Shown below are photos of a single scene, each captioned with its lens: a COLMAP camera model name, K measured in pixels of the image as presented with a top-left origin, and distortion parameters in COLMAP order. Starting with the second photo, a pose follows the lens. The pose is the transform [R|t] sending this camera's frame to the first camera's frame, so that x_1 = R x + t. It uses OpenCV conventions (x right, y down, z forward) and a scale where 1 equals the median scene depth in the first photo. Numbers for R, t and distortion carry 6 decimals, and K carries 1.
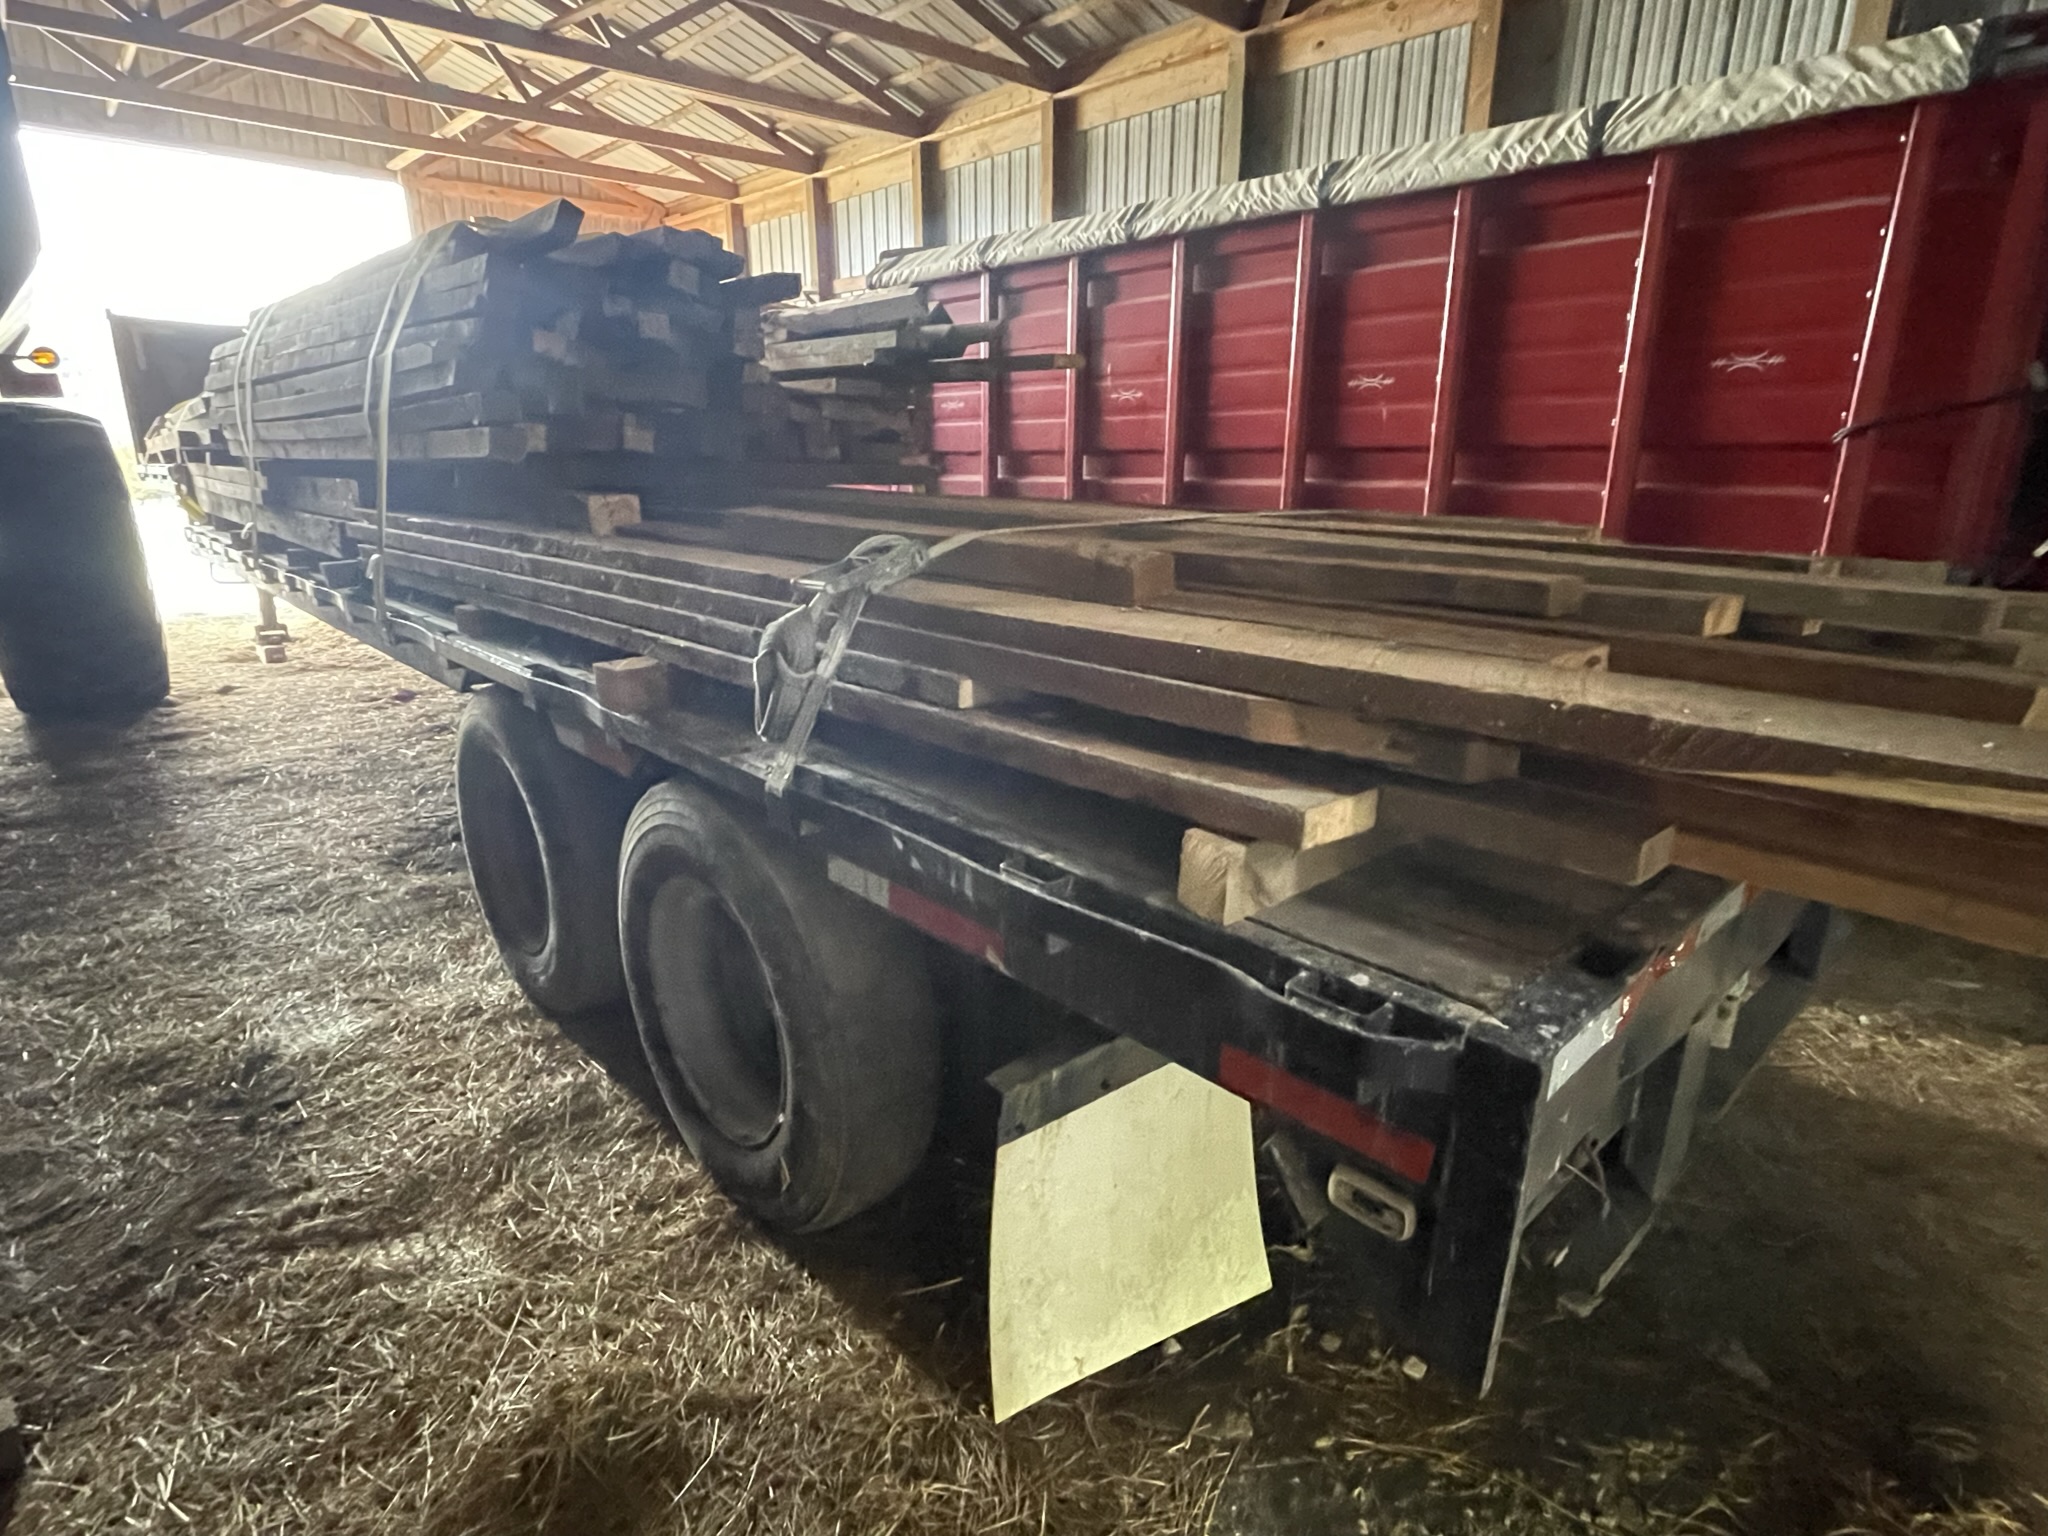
lens RADIAL K [[1045.1, 0, 1024.0], [0, 1045.1, 768.0], [0, 0, 1]] dist [-0.019260, 0.007569]
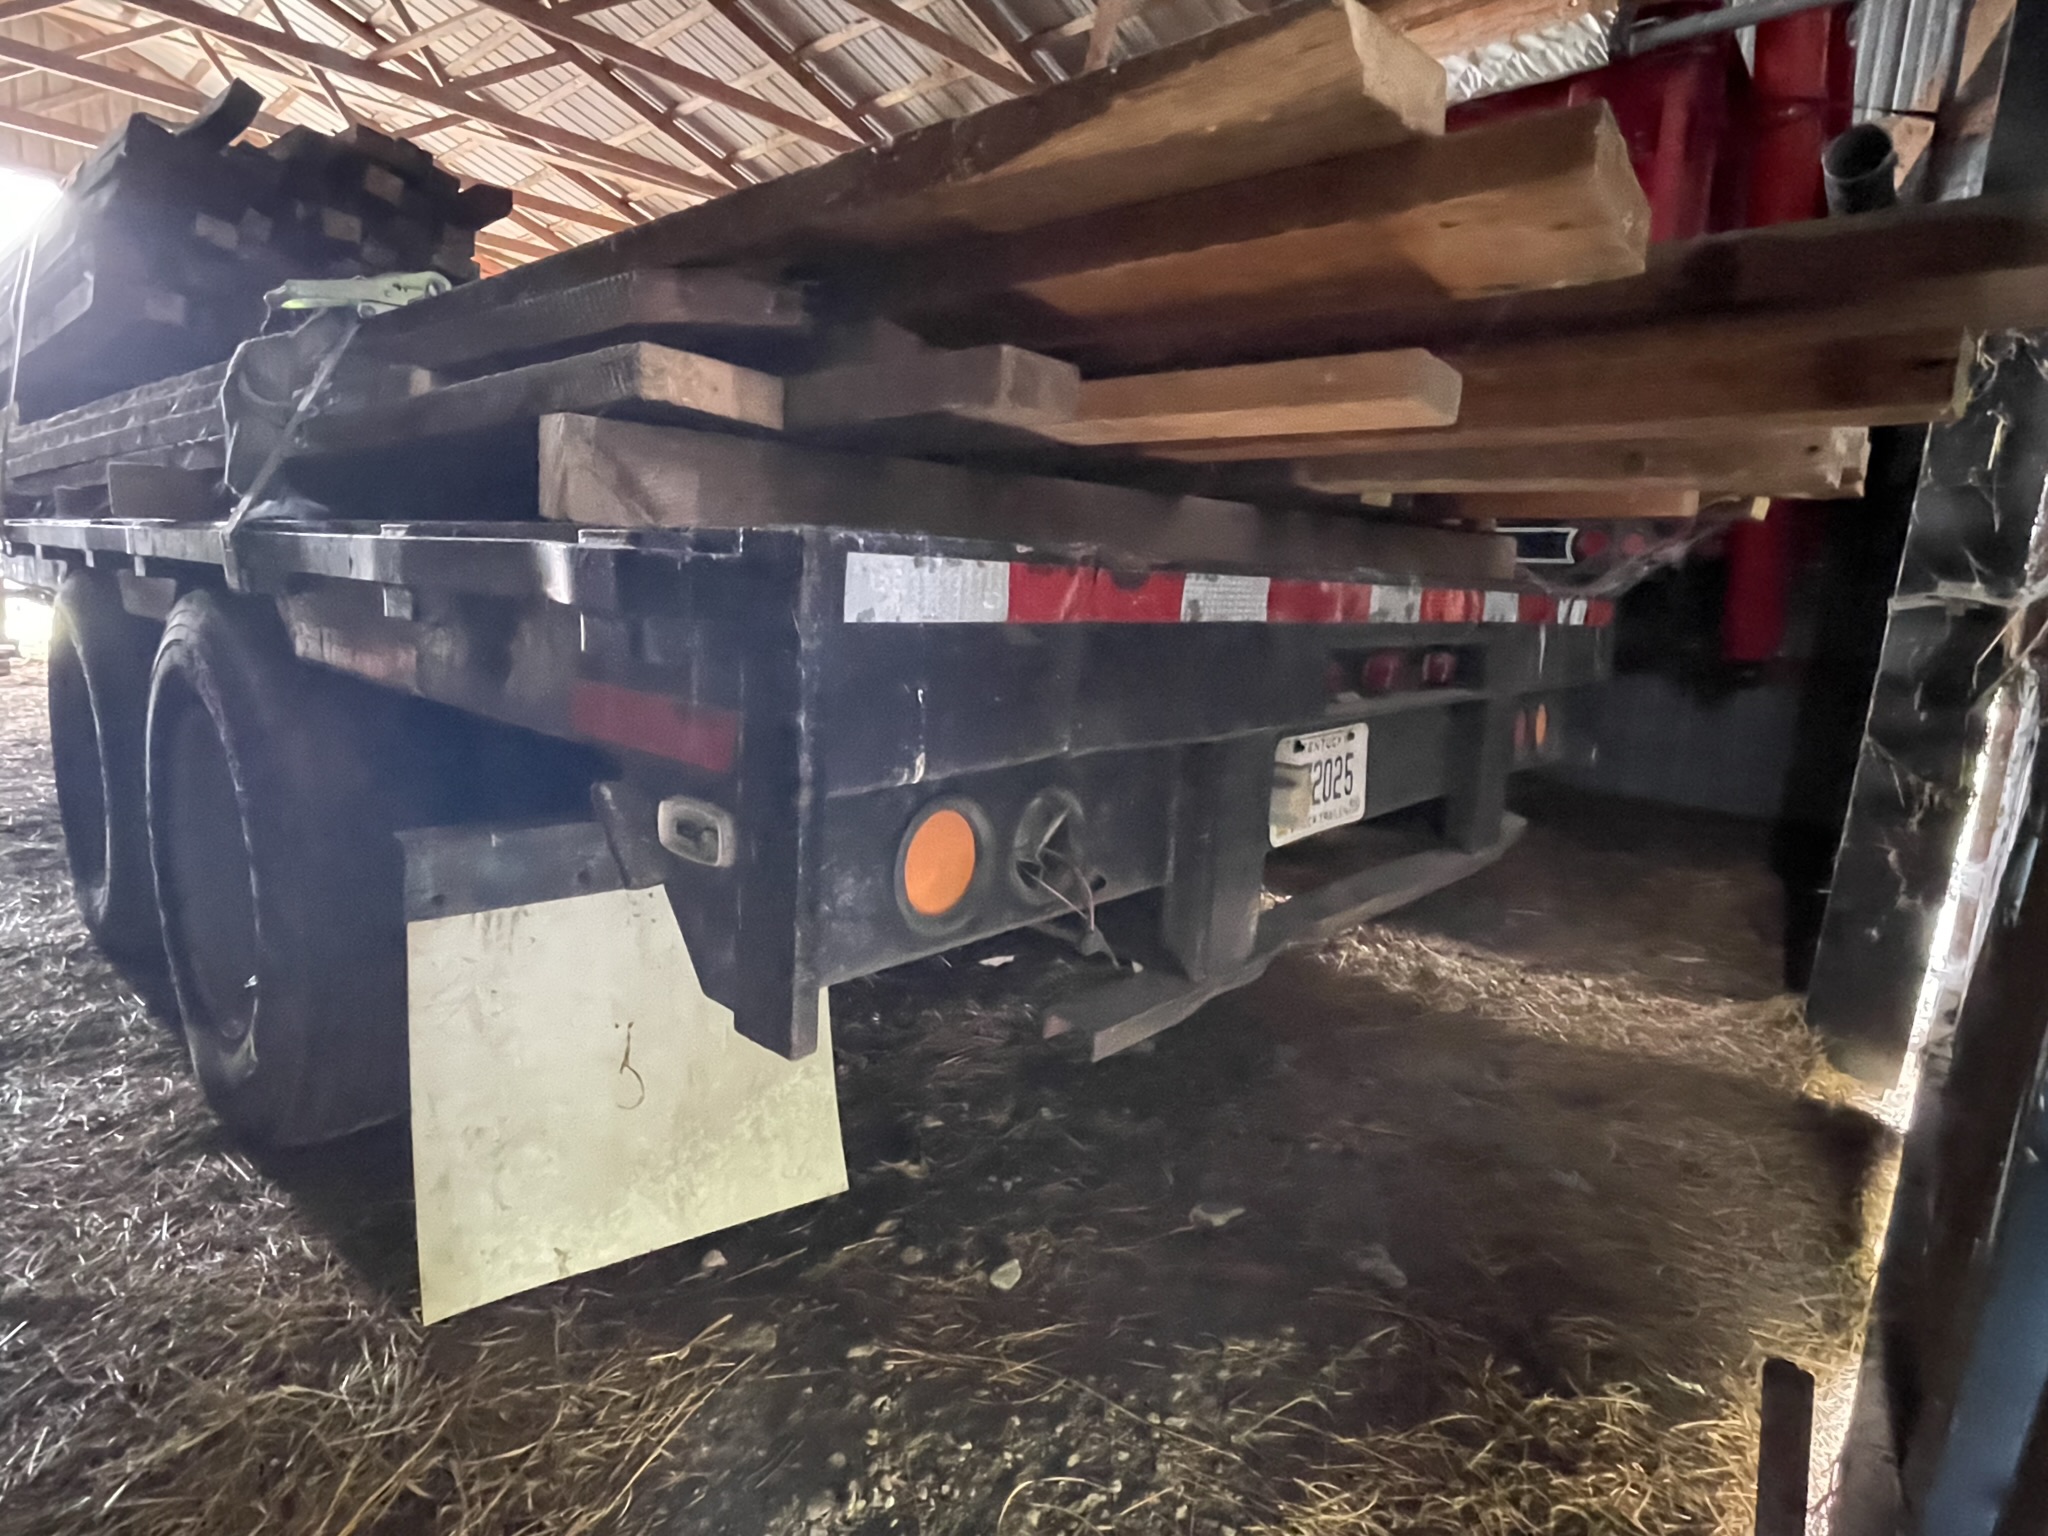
lens RADIAL K [[1045.1, 0, 1024.0], [0, 1045.1, 768.0], [0, 0, 1]] dist [-0.019260, 0.007569]
pose [[0.994413, 0.030391, 0.101092, 0.291717], [-0.017615, 0.992007, -0.124949, 0.272042], [-0.104082, 0.122470, 0.987000, 0.121276]]
